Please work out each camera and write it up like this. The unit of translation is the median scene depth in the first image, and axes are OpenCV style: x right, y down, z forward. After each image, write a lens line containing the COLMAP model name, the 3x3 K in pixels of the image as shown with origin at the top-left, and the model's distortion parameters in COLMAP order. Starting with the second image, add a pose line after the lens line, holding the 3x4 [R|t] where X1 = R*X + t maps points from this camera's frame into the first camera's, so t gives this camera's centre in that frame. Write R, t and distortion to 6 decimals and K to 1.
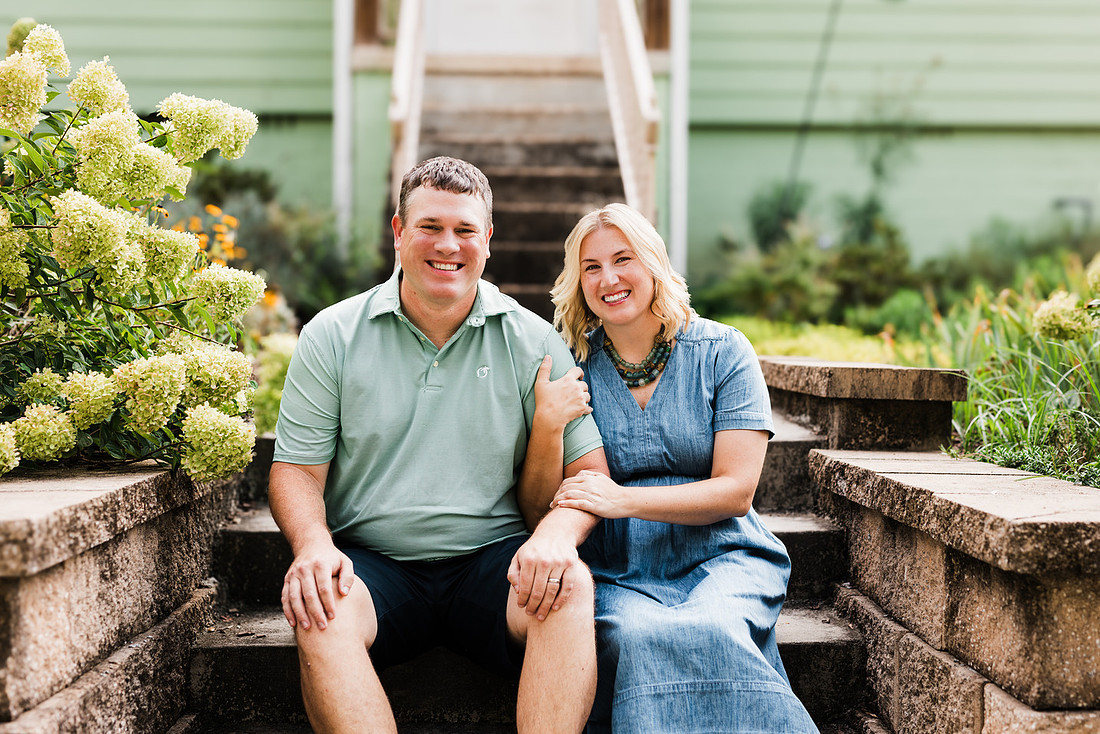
lens RADIAL K [[1720.0, 0, 554.8], [0, 1720.0, 365.5], [0, 0, 1]] dist [0.010069, 0.152078]
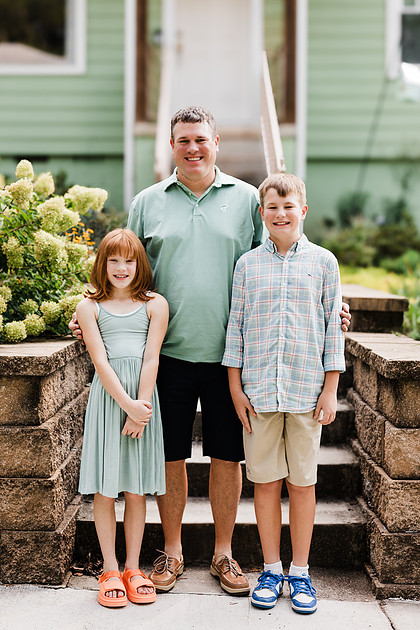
lens RADIAL K [[1000.0, 0, 190.3], [0, 1000.0, 295.8], [0, 0, 1]] dist [0.026161, 0.077827]
pose [[0.998711, 0.004964, -0.050515, 0.016378], [-0.004018, 0.999815, 0.018816, -0.030341], [0.050599, -0.018588, 0.998546, -0.440304]]
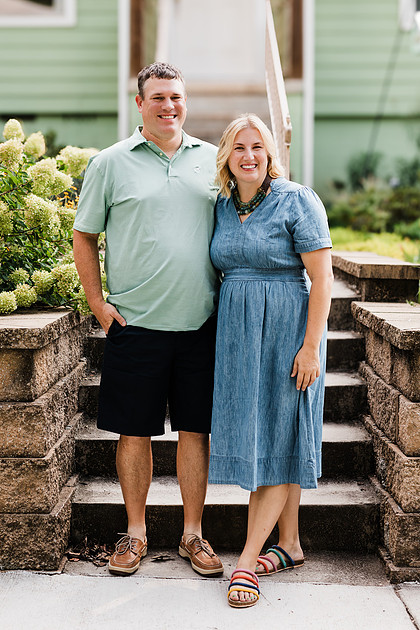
lens RADIAL K [[1083.9, 0, 197.9], [0, 1083.9, 269.2], [0, 0, 1]] dist [0.016435, 0.144283]
pose [[0.999089, 0.000055, -0.042686, 0.014800], [0.000912, 0.999744, 0.022619, -0.028631], [0.042676, -0.022637, 0.998832, -0.462138]]
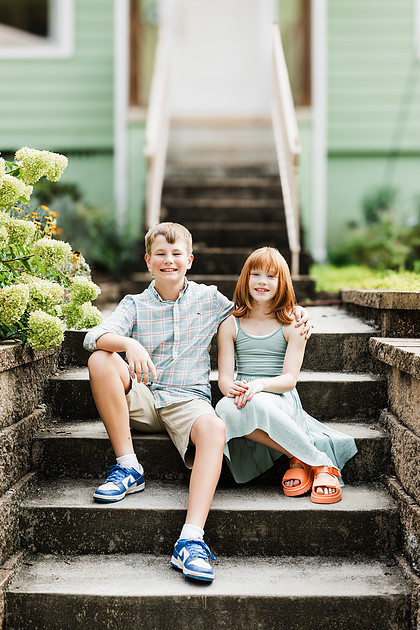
lens RADIAL K [[1070.6, 0, 186.6], [0, 1070.6, 288.4], [0, 0, 1]] dist [0.019959, -0.004430]
pose [[0.997754, -0.003545, -0.066894, 0.038236], [0.002843, 0.999940, -0.010596, 0.010467], [0.066928, 0.010382, 0.997704, -0.170025]]
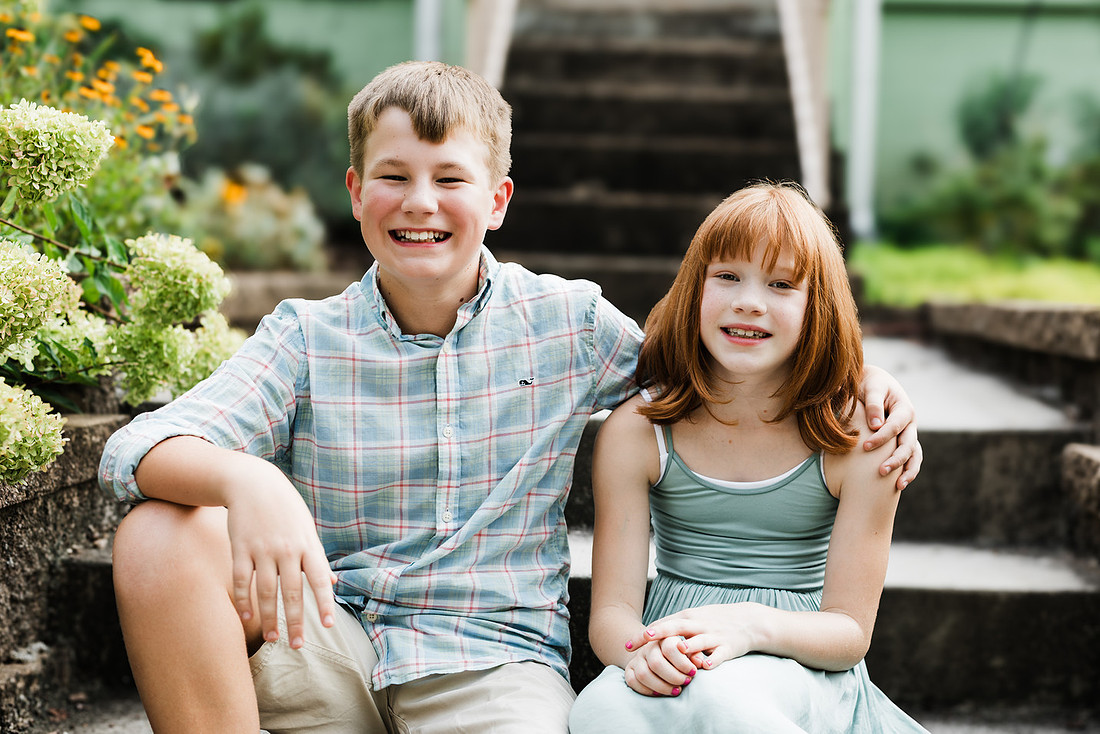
lens RADIAL K [[1944.7, 0, 553.1], [0, 1944.7, 367.5], [0, 0, 1]] dist [0.014927, 0.041856]
pose [[0.996114, 0.023508, -0.084872, 0.032866], [-0.020977, 0.999312, 0.030590, 0.005277], [0.085533, -0.028691, 0.995922, 0.377371]]
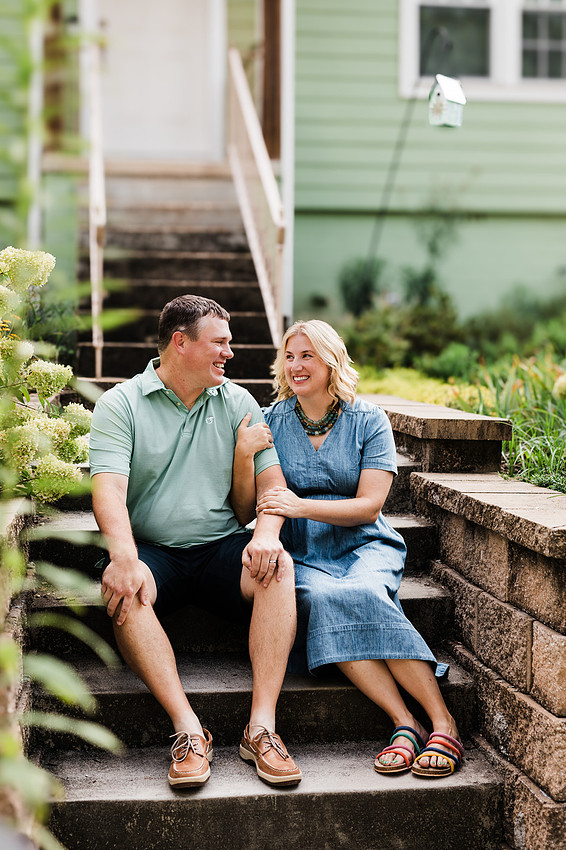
lens RADIAL K [[1391.4, 0, 282.4], [0, 1391.4, 409.9], [0, 0, 1]] dist [0.014879, 0.004860]
pose [[0.995920, -0.002631, 0.090199, -0.093855], [0.000401, 0.999694, 0.024729, -0.045643], [-0.090236, -0.024592, 0.995617, -0.267656]]
